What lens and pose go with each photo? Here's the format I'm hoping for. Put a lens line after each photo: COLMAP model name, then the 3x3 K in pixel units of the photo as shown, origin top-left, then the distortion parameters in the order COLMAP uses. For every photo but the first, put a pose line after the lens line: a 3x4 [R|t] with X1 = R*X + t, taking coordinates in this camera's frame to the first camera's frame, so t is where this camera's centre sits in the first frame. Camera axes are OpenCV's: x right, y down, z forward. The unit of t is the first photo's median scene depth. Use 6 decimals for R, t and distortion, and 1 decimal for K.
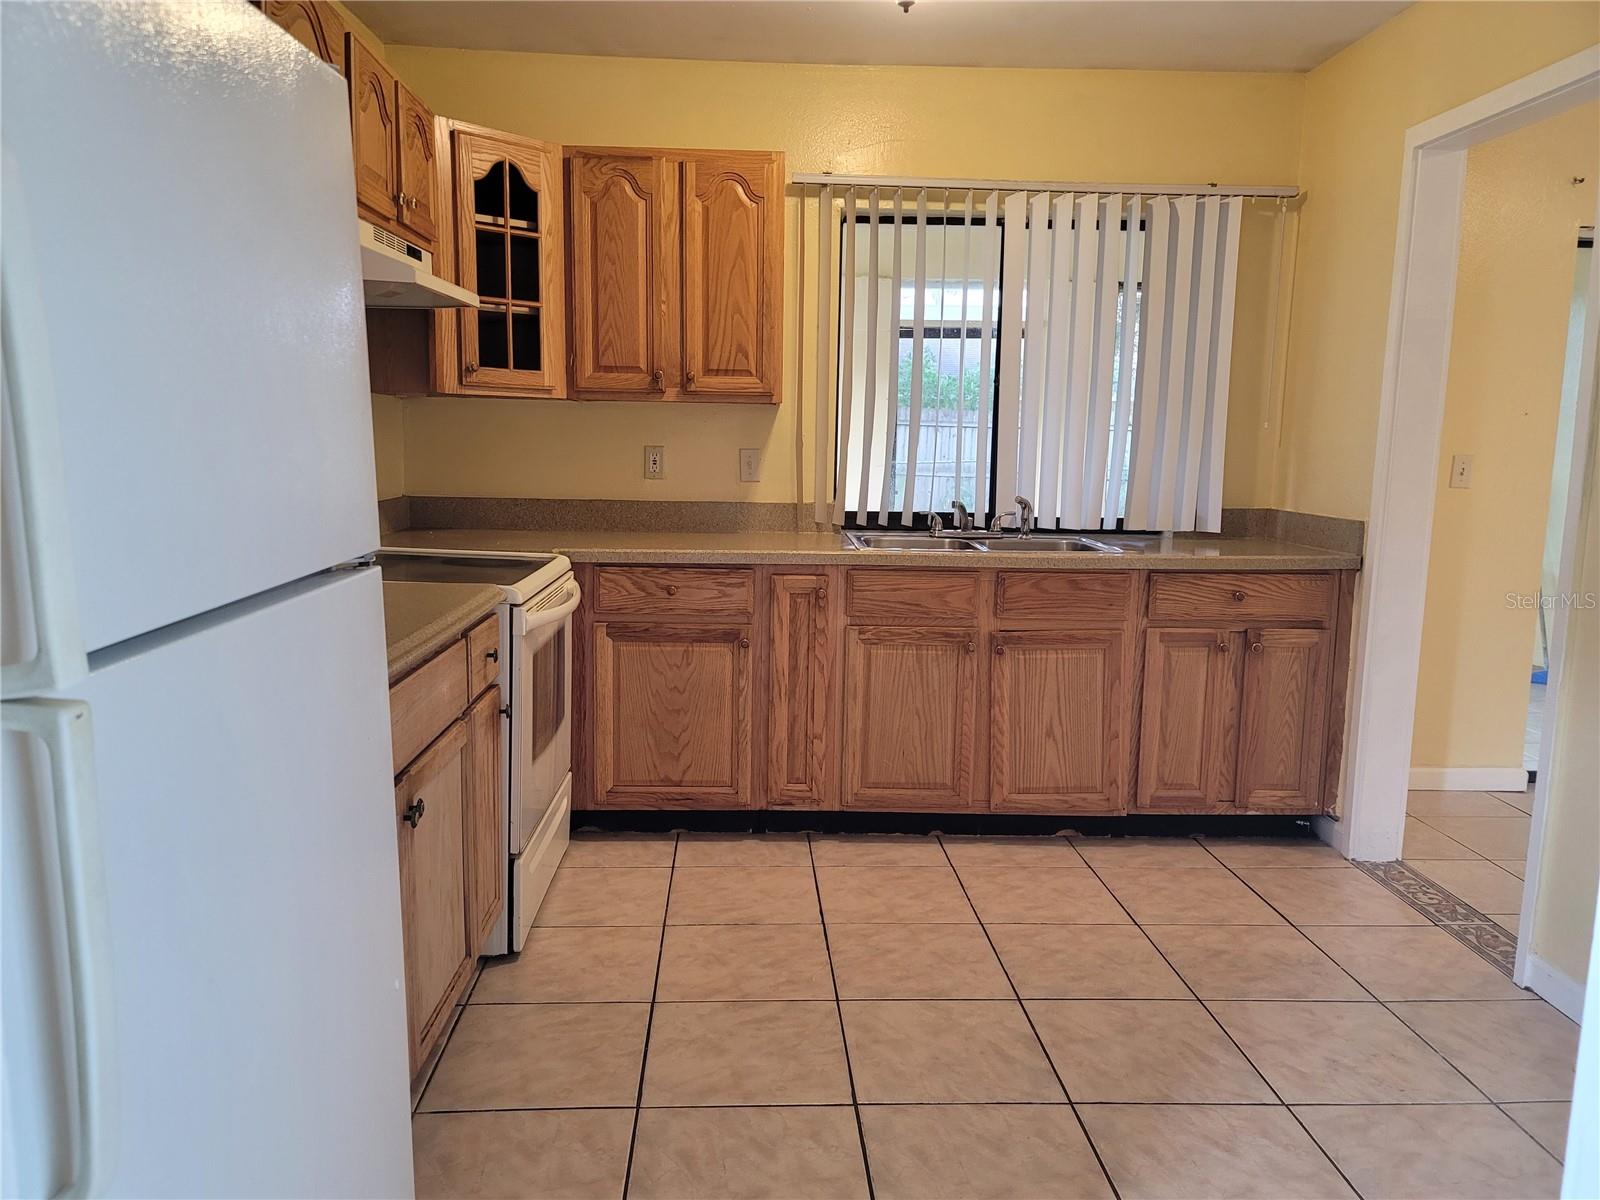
lens RADIAL K [[1174.8, 0, 800.0], [0, 1174.8, 600.0], [0, 0, 1]] dist [-0.008758, 0.000965]
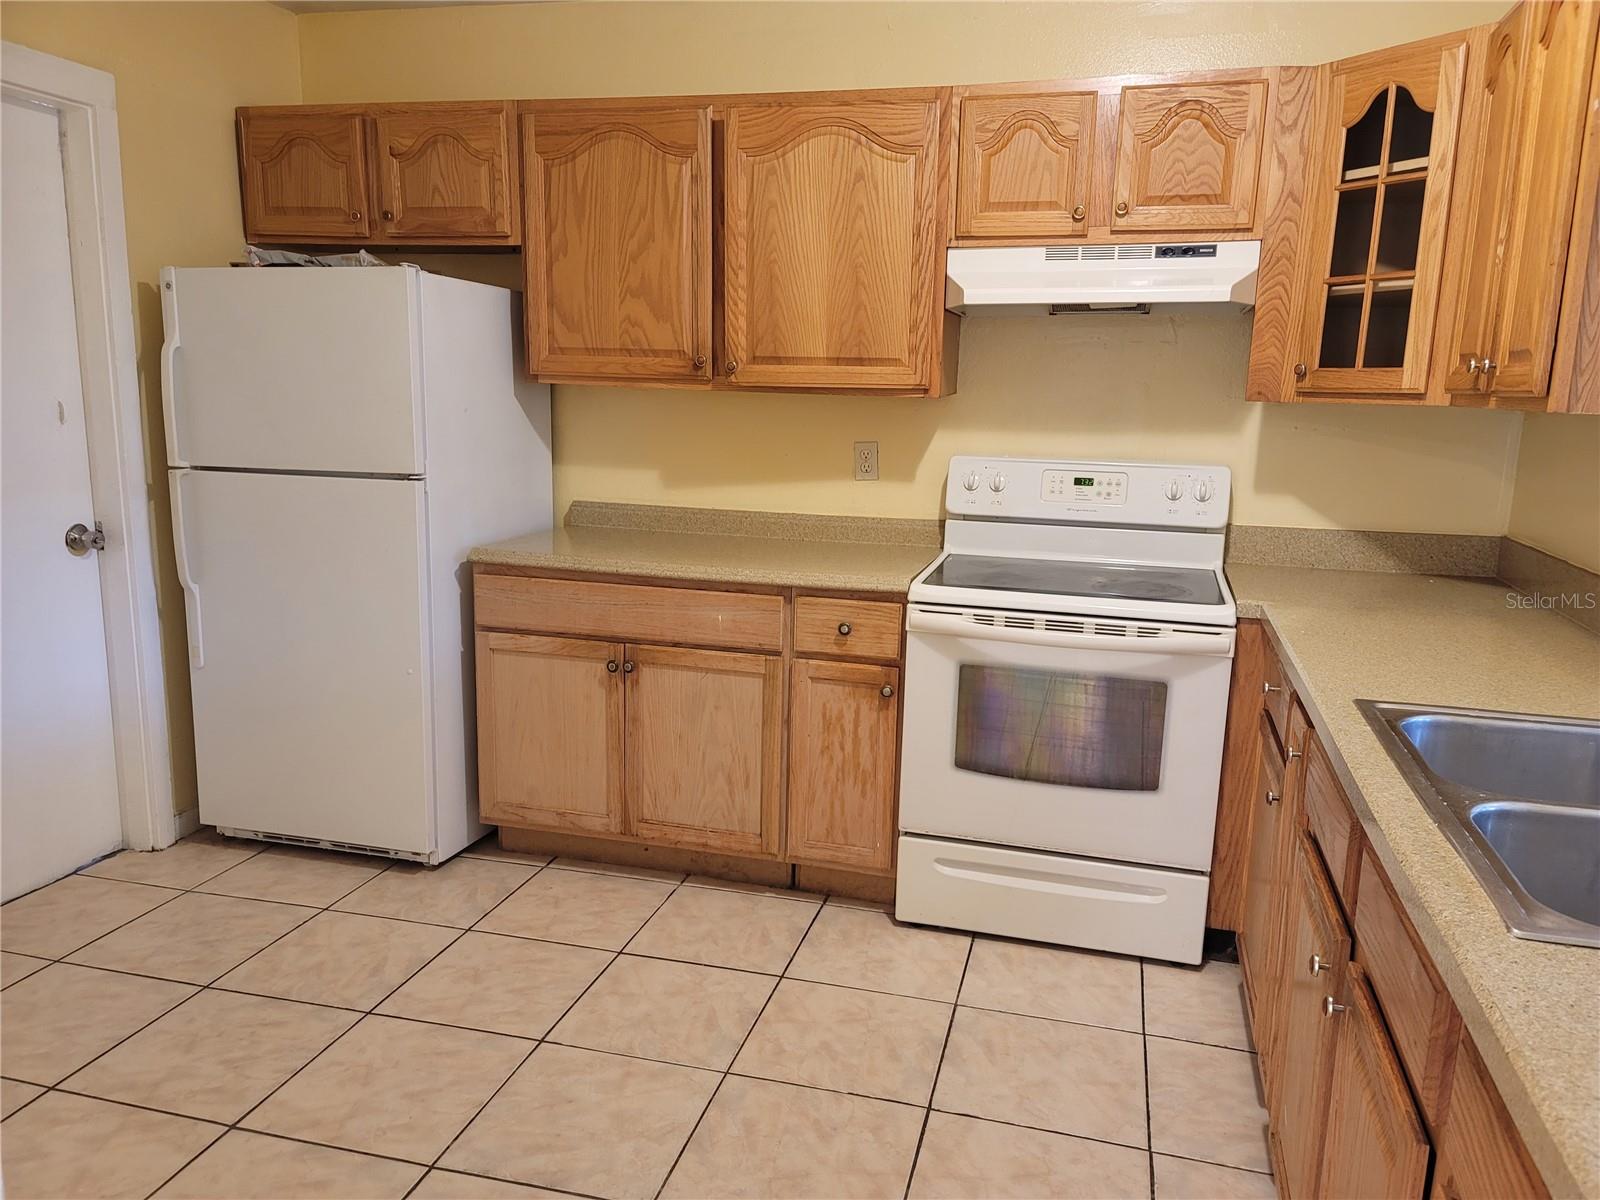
lens RADIAL K [[1174.8, 0, 800.0], [0, 1174.8, 600.0], [0, 0, 1]] dist [-0.008758, 0.000965]
pose [[-0.293604, 0.147027, -0.944553, 0.604307], [-0.186518, 0.960299, 0.207455, -0.145620], [0.937554, 0.237086, -0.254524, 0.910442]]
